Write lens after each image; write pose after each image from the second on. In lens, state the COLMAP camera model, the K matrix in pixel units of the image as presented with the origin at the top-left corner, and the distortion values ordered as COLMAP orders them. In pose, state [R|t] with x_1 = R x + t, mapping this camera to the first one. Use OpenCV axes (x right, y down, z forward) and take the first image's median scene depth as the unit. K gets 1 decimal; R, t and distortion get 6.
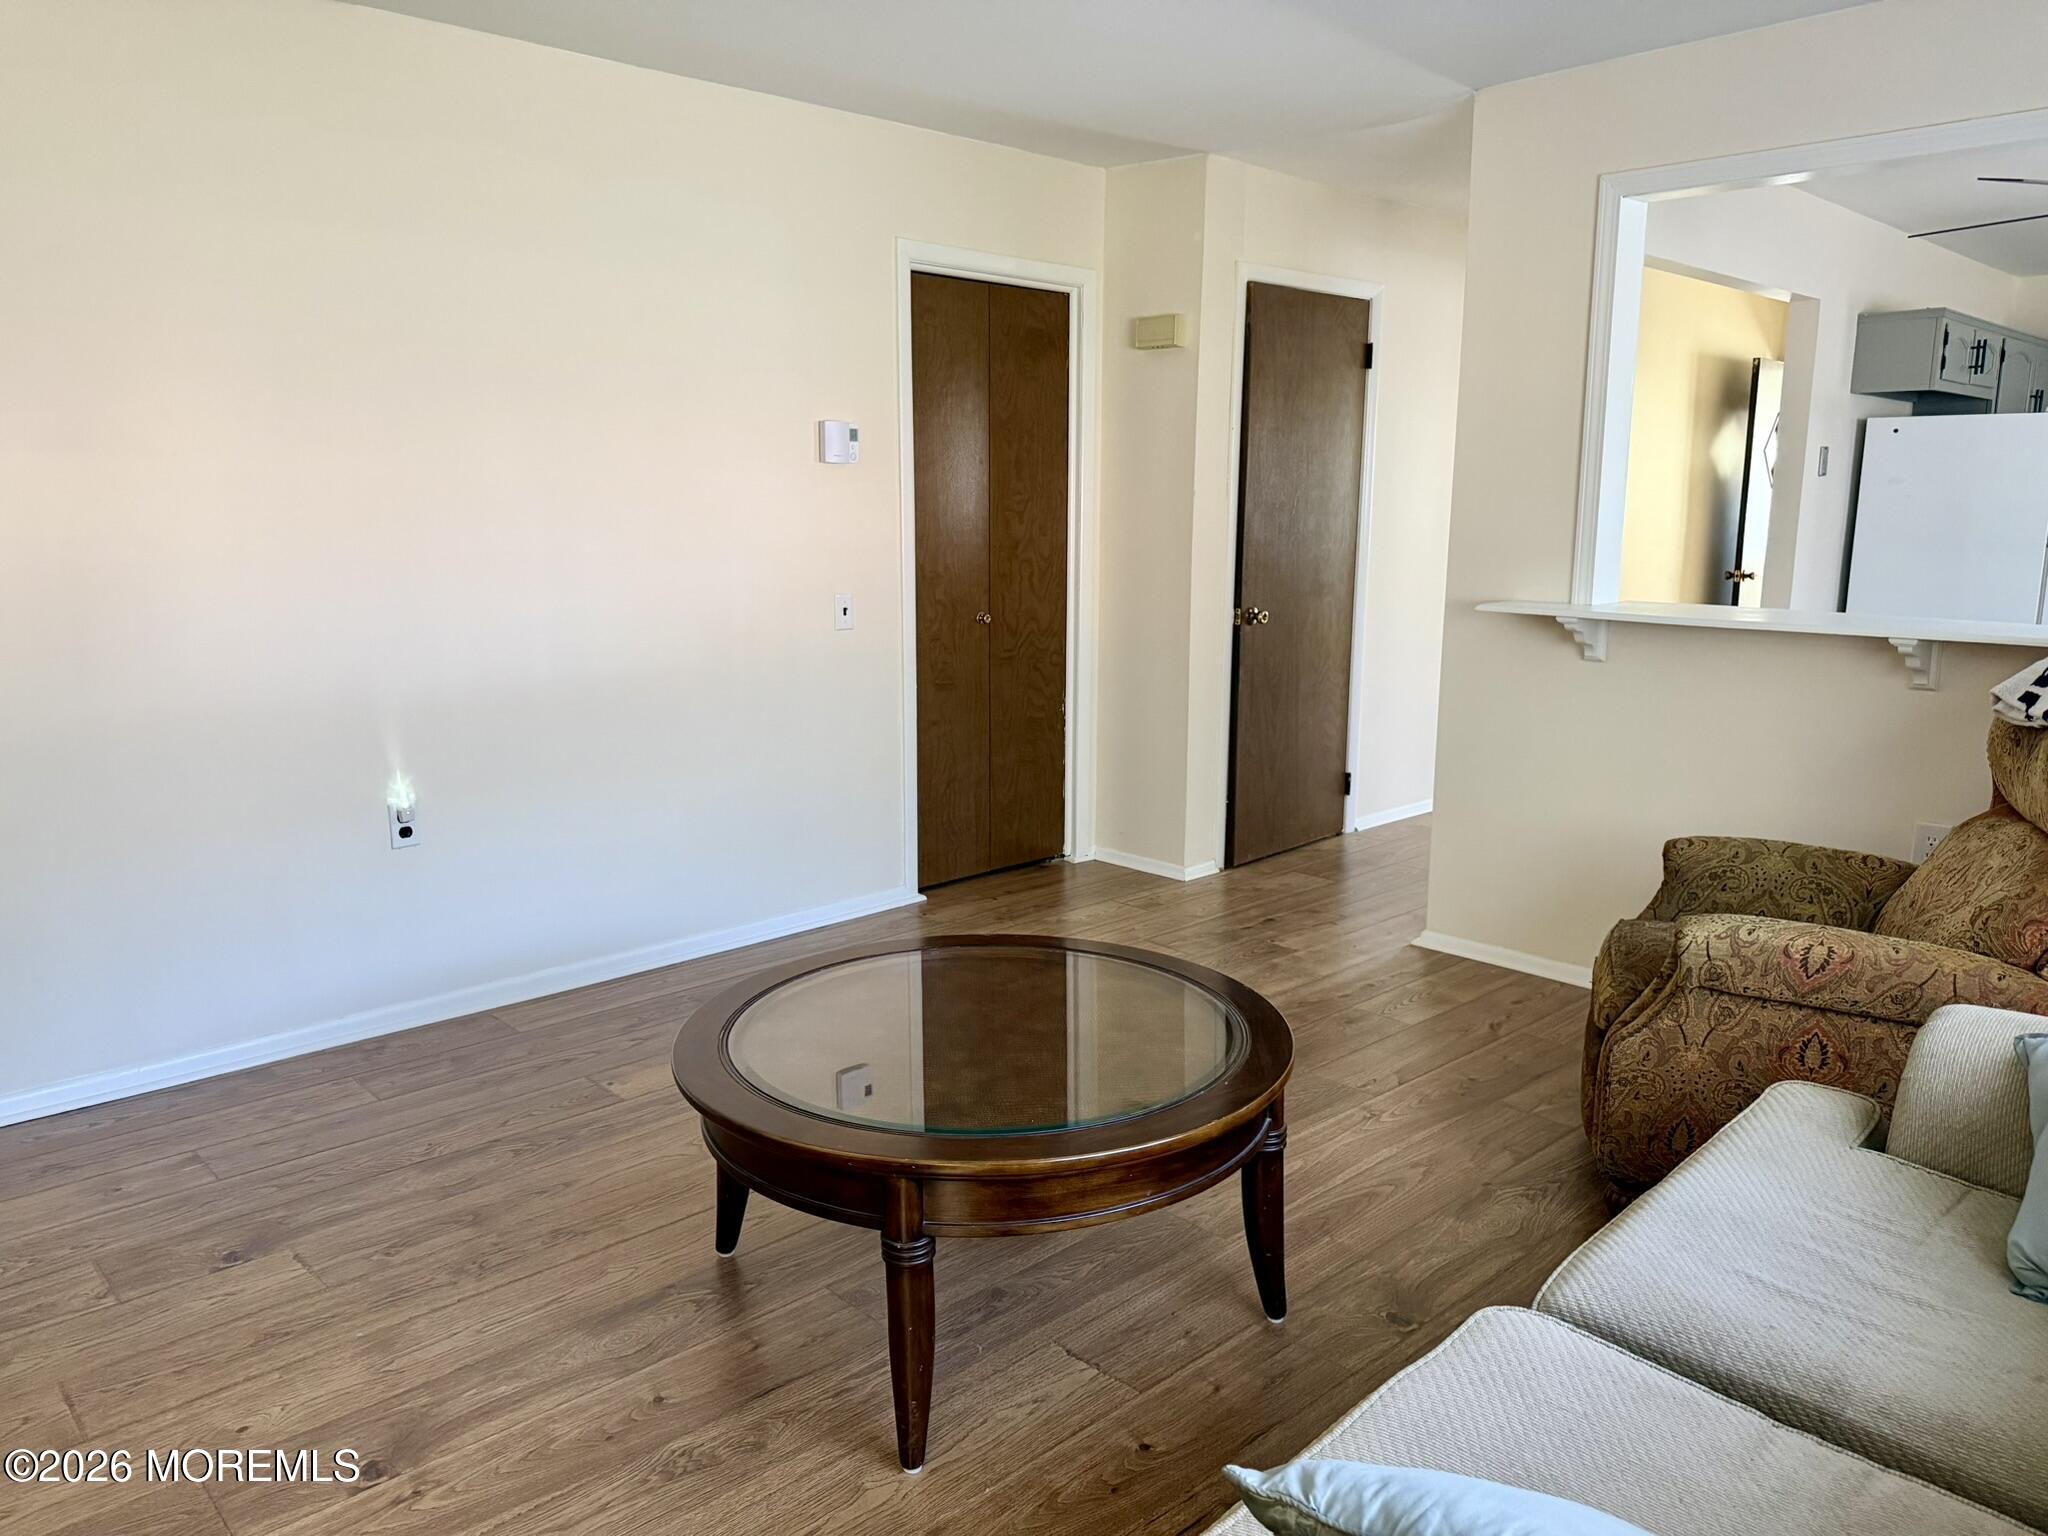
lens RADIAL K [[1442.5, 0, 1026.8], [0, 1442.5, 784.9], [0, 0, 1]] dist [0.066145, -0.083716]
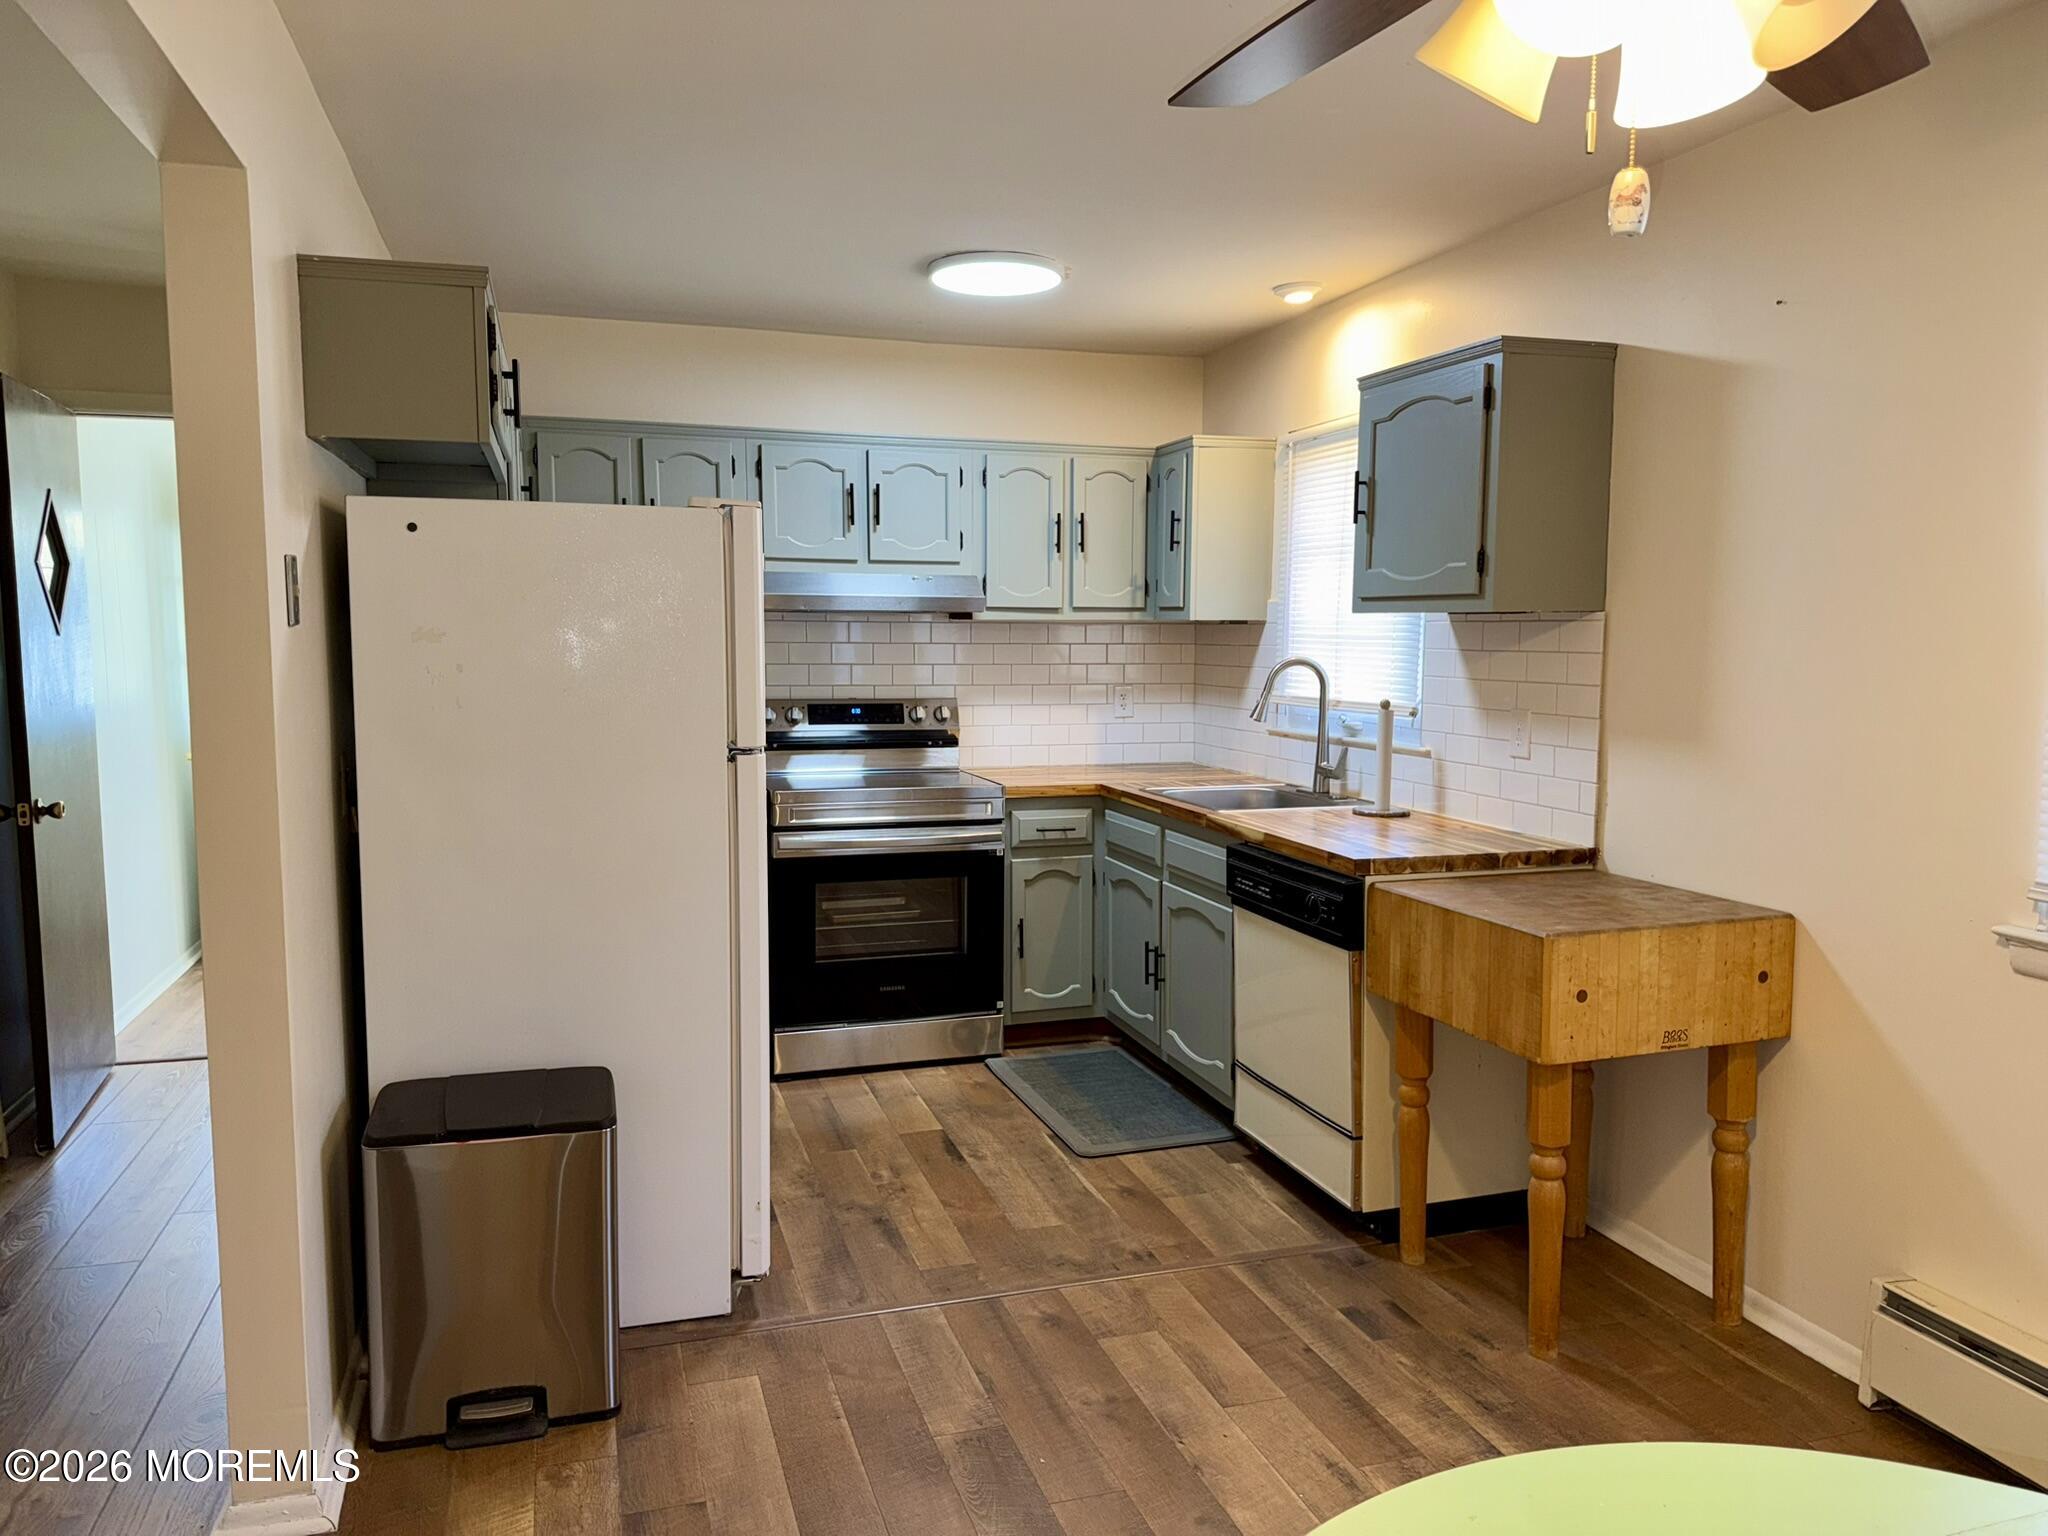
lens RADIAL K [[1442.5, 0, 1014.4], [0, 1442.5, 766.0], [0, 0, 1]] dist [0.066145, -0.083716]
pose [[0.448225, -0.089484, 0.889431, 0.366747], [0.171997, 0.985019, 0.012424, -0.195563], [-0.877218, 0.147411, 0.456901, 0.877172]]
